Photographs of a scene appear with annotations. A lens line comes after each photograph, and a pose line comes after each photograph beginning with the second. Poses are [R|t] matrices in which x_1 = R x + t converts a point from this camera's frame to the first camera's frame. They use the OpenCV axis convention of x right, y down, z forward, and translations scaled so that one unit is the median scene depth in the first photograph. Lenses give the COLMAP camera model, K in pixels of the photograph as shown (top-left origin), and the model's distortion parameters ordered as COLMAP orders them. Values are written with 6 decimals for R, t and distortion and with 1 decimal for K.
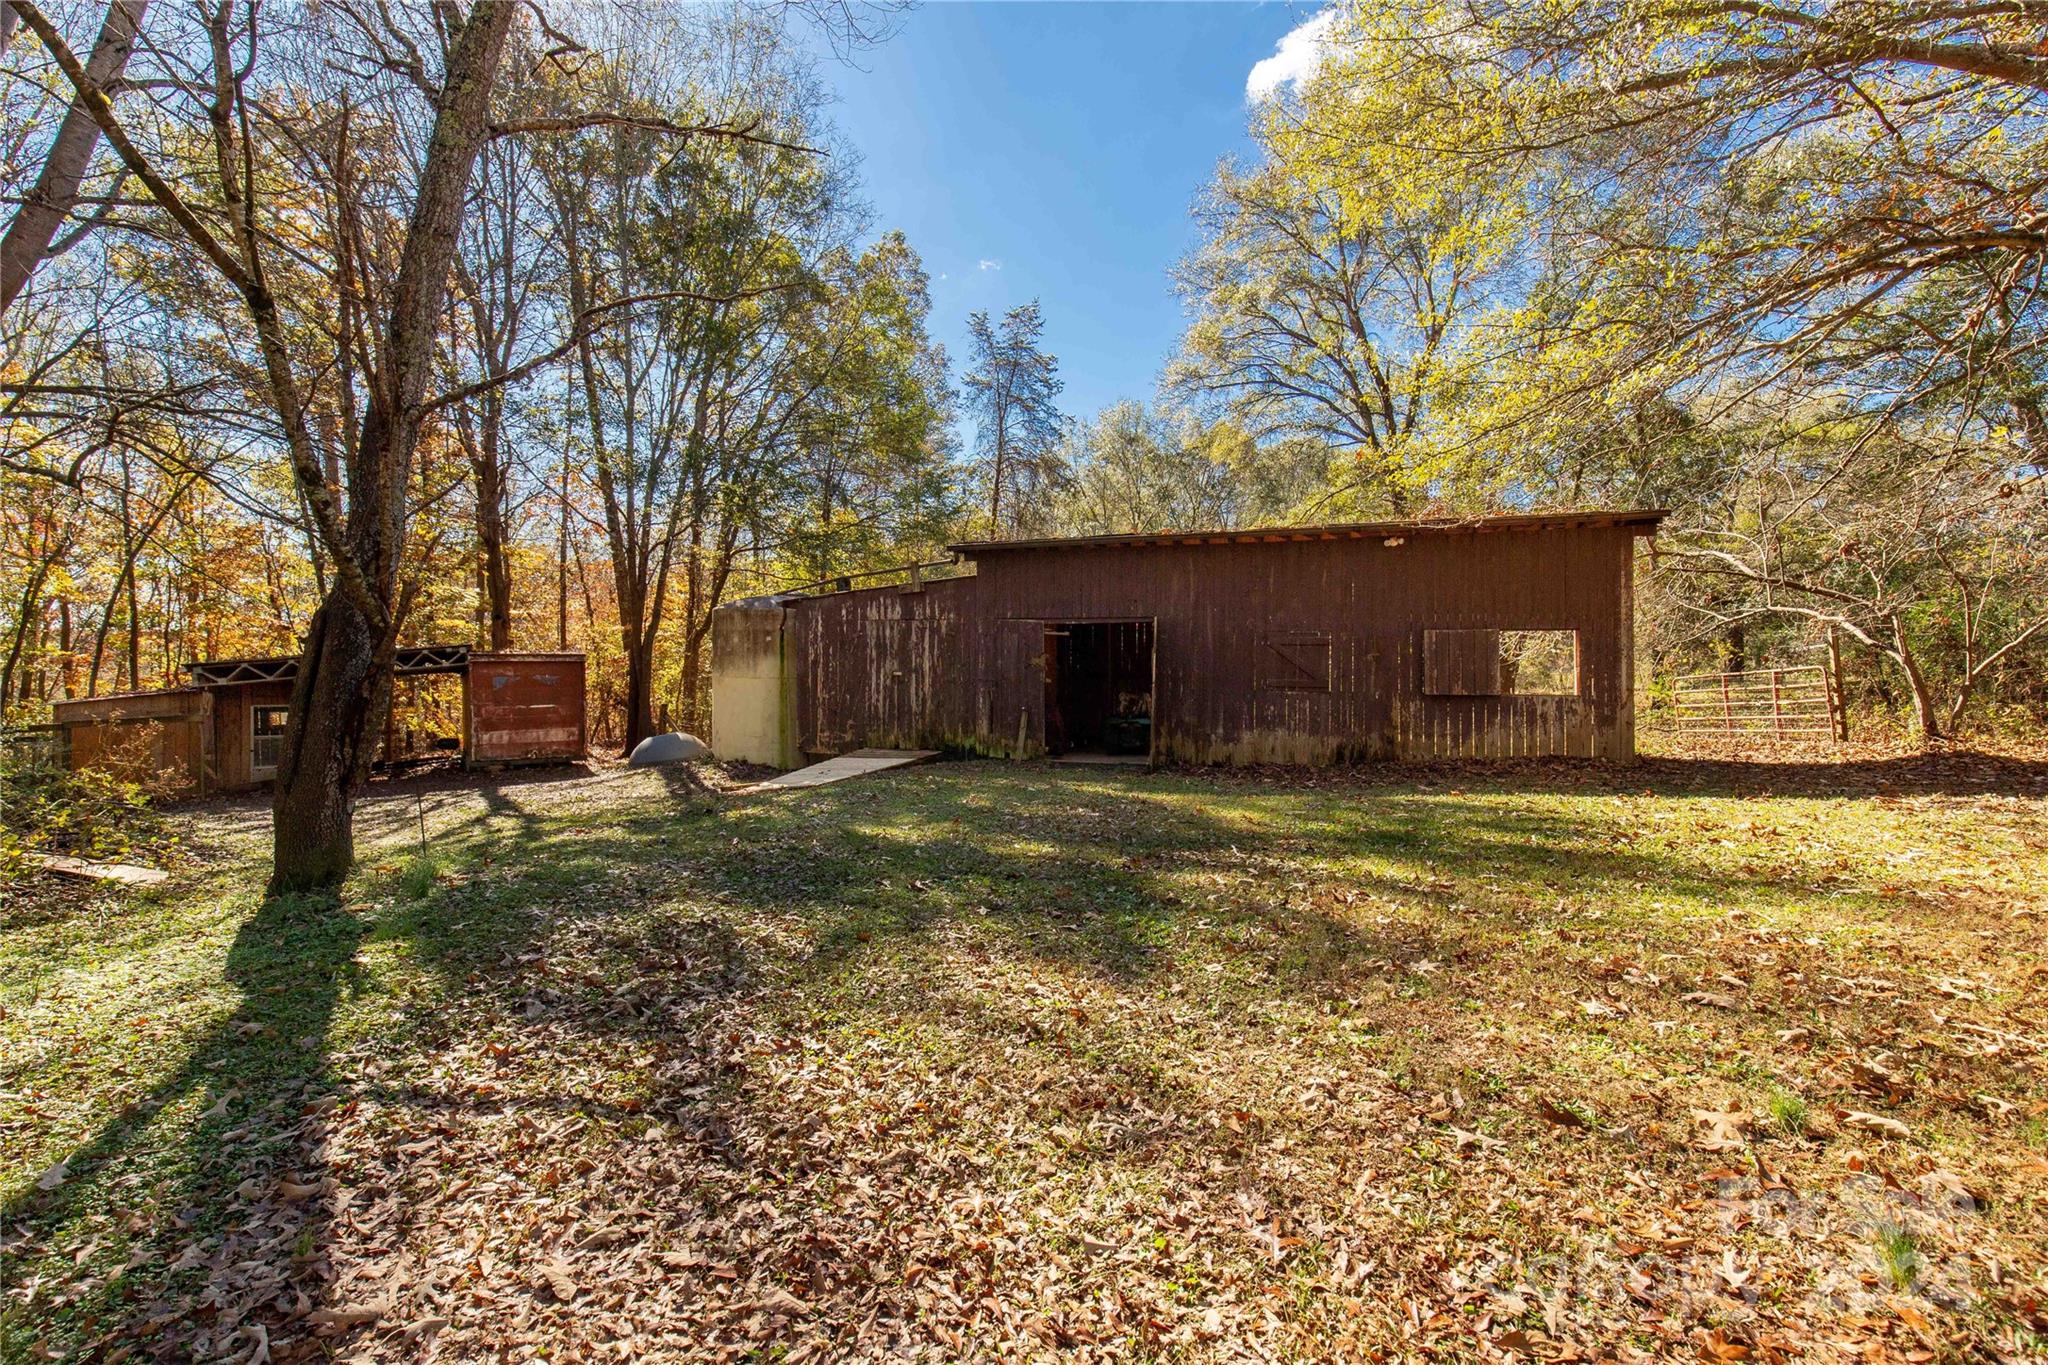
lens RADIAL K [[932.7, 0, 1024.0], [0, 932.7, 682.5], [0, 0, 1]] dist [-0.043421, 0.000058]
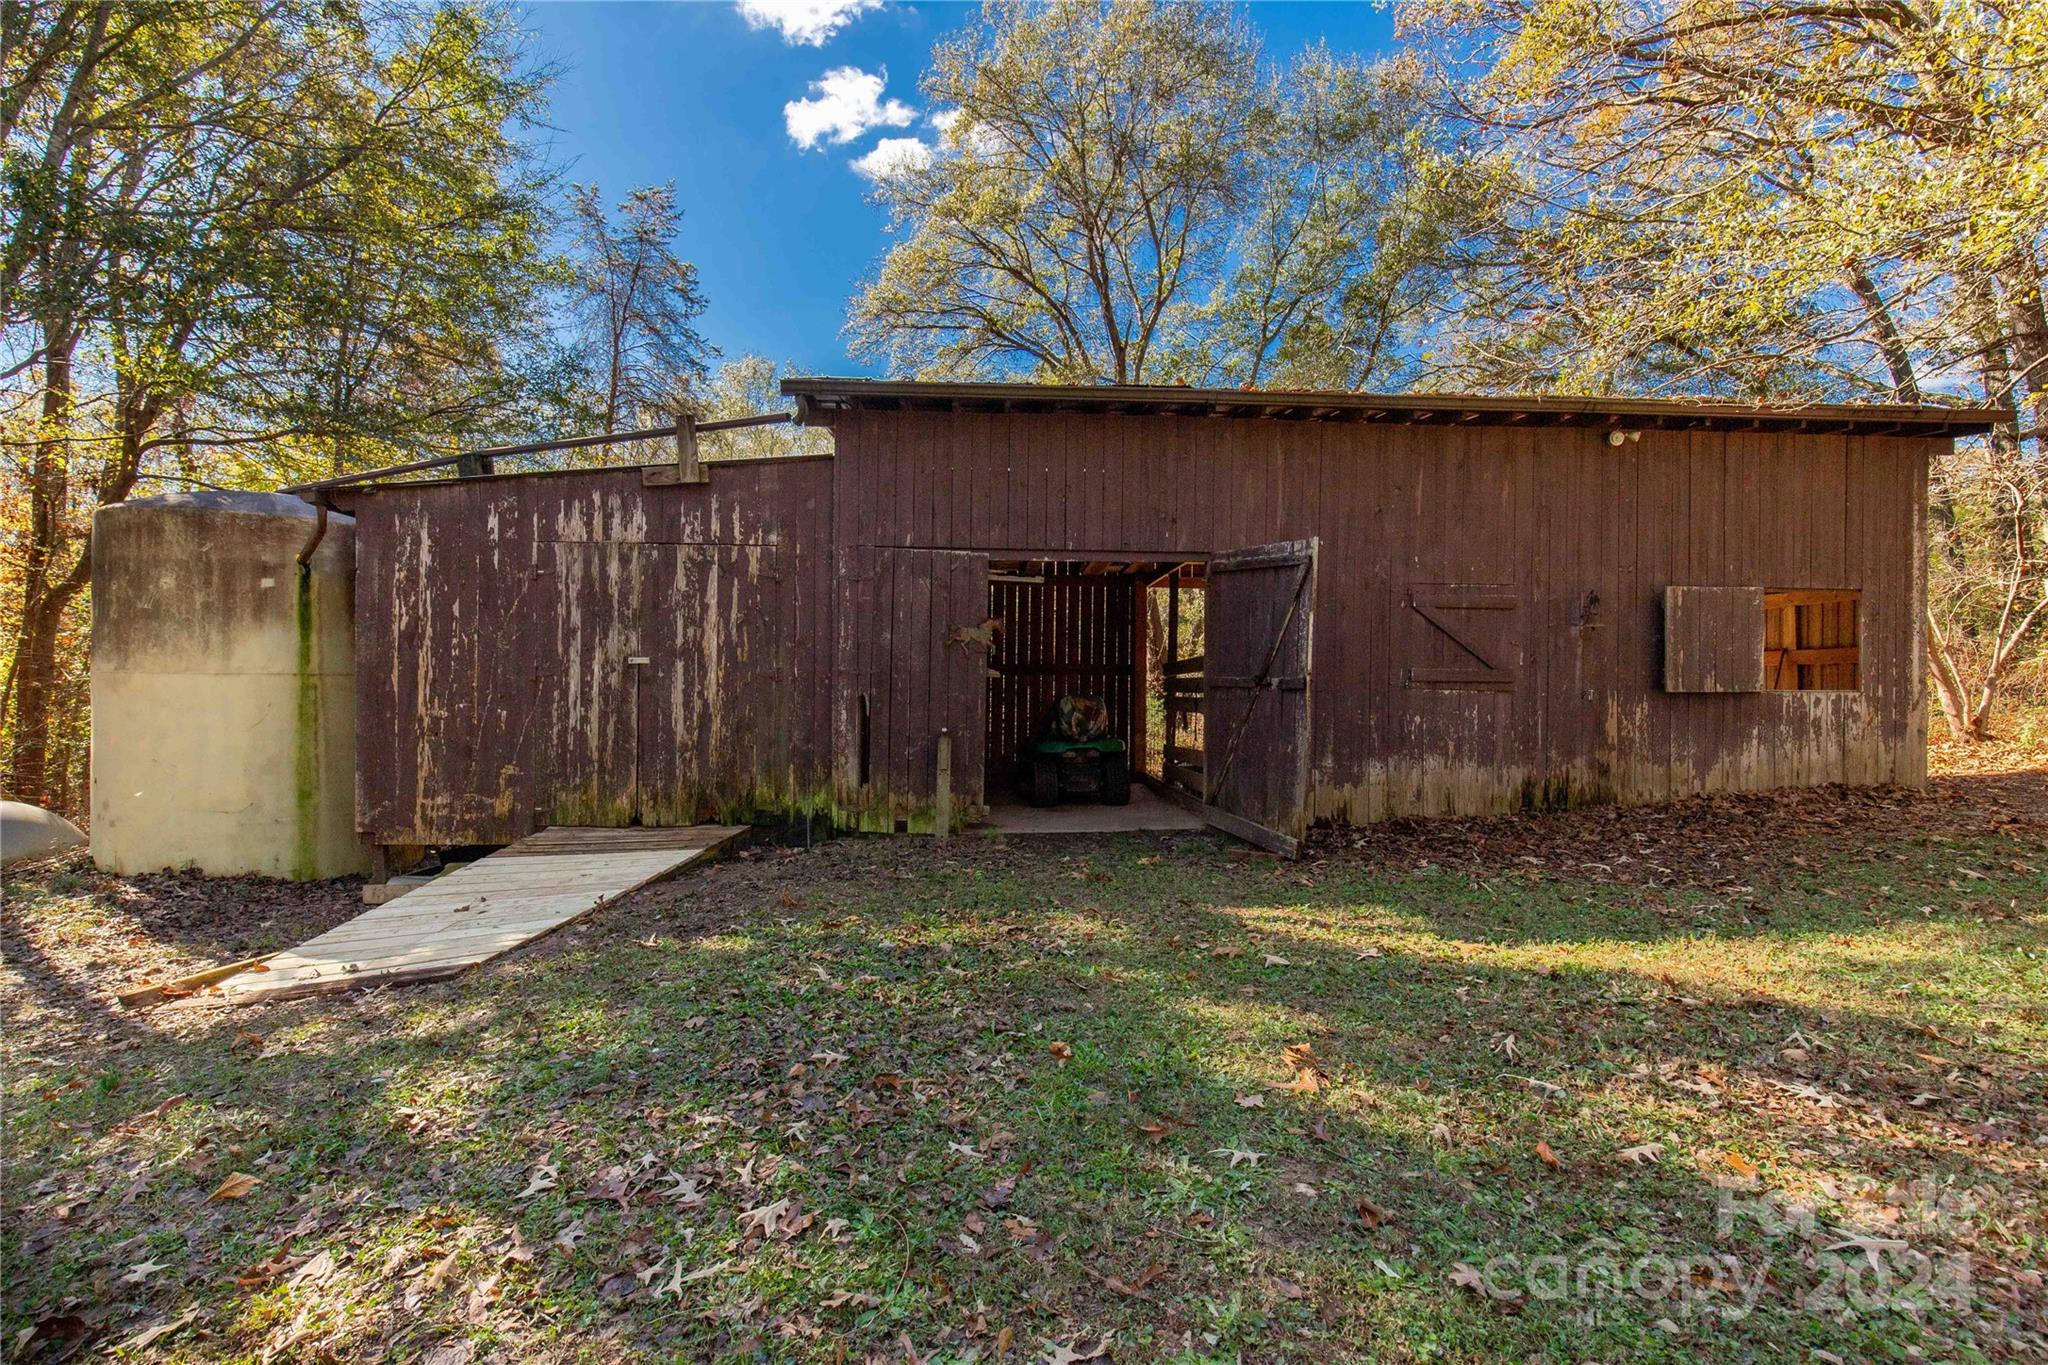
lens RADIAL K [[922.1, 0, 1024.0], [0, 922.1, 682.5], [0, 0, 1]] dist [0.000121, -0.000153]
pose [[0.895116, -0.003988, 0.445816, -0.172696], [0.008023, 0.999942, -0.007163, 0.006103], [-0.445762, 0.009989, 0.895096, 0.526269]]
